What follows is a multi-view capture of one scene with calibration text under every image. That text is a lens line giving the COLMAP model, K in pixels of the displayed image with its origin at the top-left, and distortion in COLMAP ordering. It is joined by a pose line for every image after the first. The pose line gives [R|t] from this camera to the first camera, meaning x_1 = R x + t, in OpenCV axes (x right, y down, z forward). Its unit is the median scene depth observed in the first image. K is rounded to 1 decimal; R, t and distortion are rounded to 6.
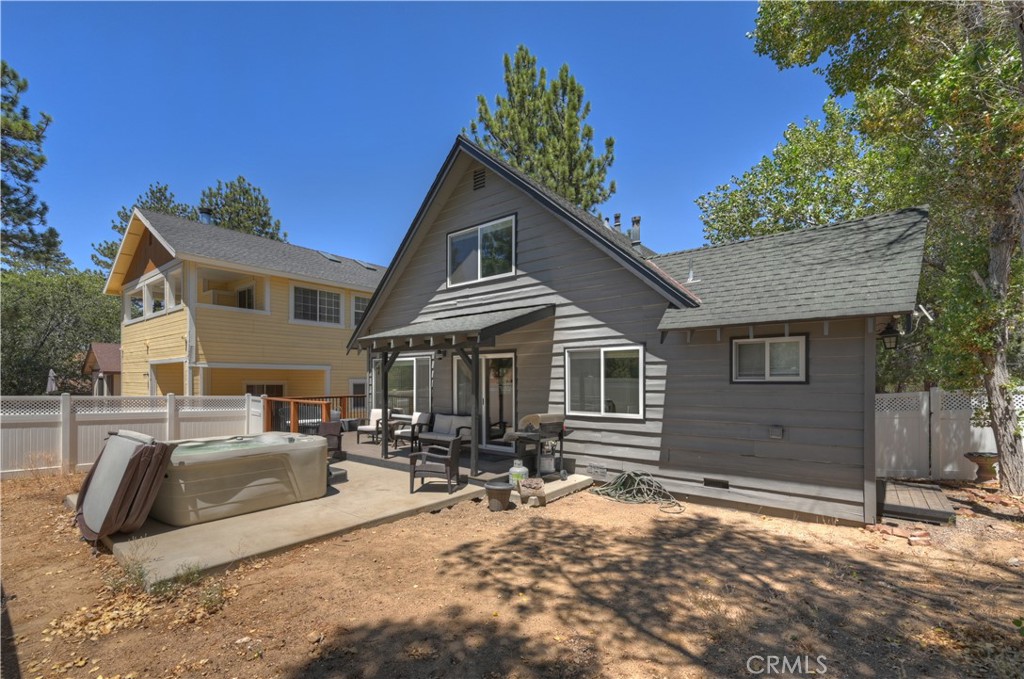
lens RADIAL K [[469.8, 0, 522.8], [0, 469.8, 377.9], [0, 0, 1]] dist [0.000854, 0.000258]
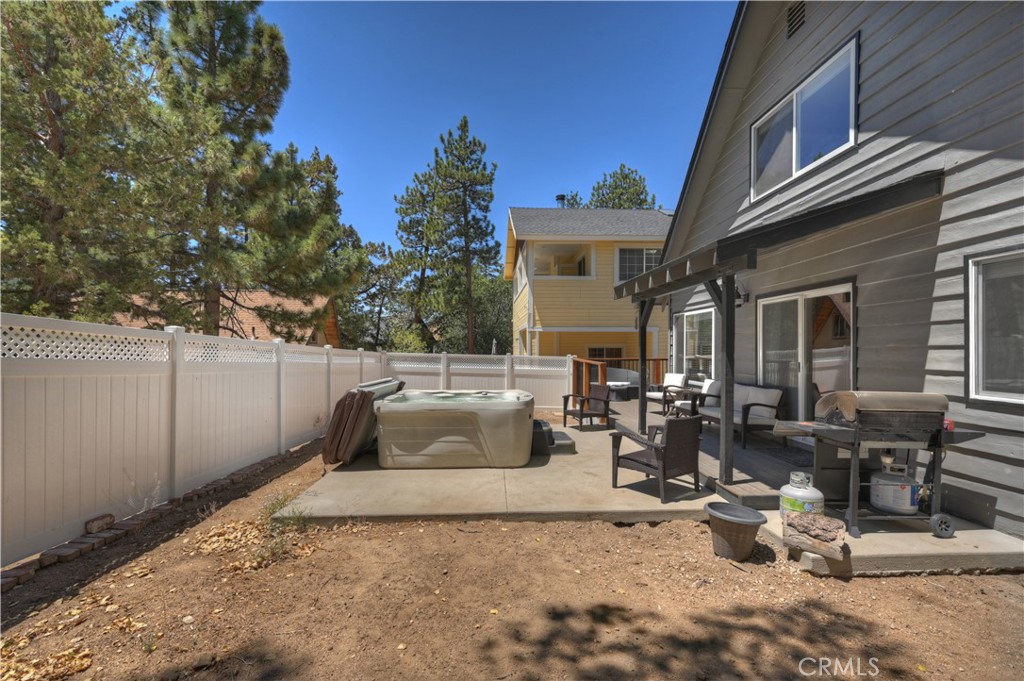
lens RADIAL K [[442.2, 0, 495.1], [0, 442.2, 353.0], [0, 0, 1]] dist [0.000164, -0.000264]
pose [[0.620090, 0.004617, -0.784517, 0.143352], [0.007043, 0.999910, 0.011451, 0.024244], [0.784499, -0.012626, 0.620001, 0.349116]]
